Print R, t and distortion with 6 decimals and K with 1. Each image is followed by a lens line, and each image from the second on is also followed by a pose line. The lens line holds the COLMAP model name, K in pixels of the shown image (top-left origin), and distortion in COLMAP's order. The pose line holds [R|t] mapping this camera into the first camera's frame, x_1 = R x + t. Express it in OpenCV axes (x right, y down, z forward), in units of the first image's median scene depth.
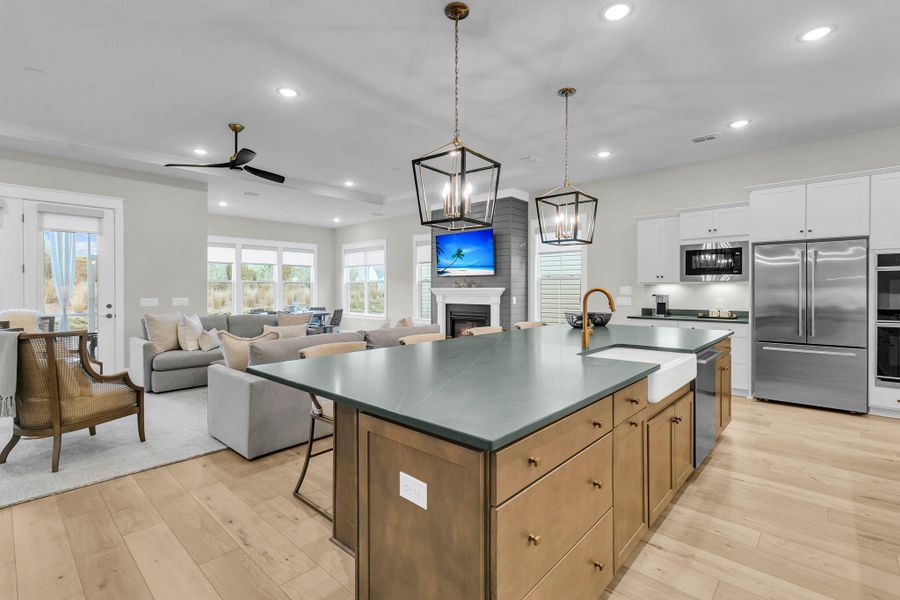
lens RADIAL K [[413.8, 0, 457.9], [0, 413.8, 293.8], [0, 0, 1]] dist [0.001681, -0.000110]
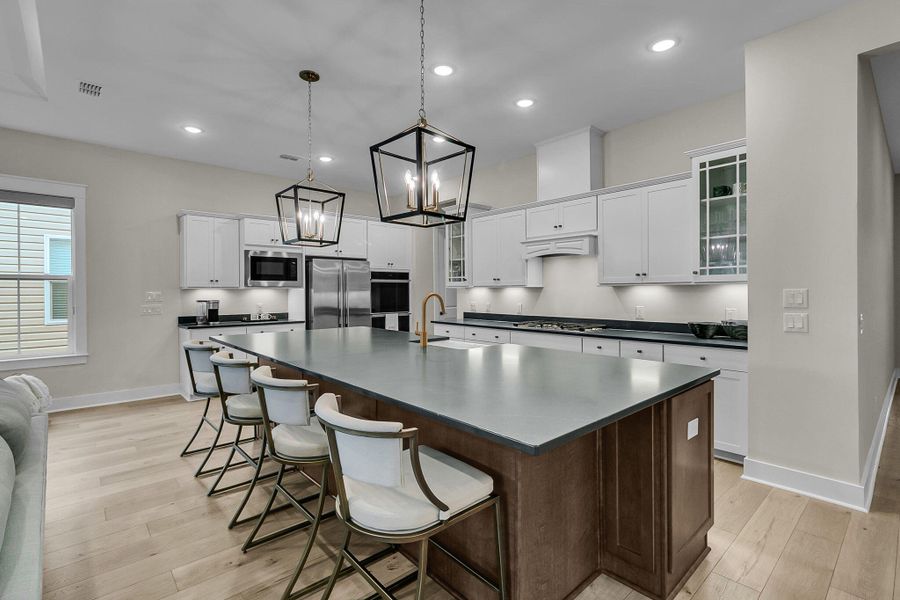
lens RADIAL K [[418.4, 0, 453.9], [0, 418.4, 289.1], [0, 0, 1]] dist [0.001793, 0.000555]
pose [[0.107193, 0.007264, 0.994212, -0.416647], [0.014965, 0.999848, -0.008918, -0.007571], [-0.994126, 0.015834, 0.107068, 0.409627]]
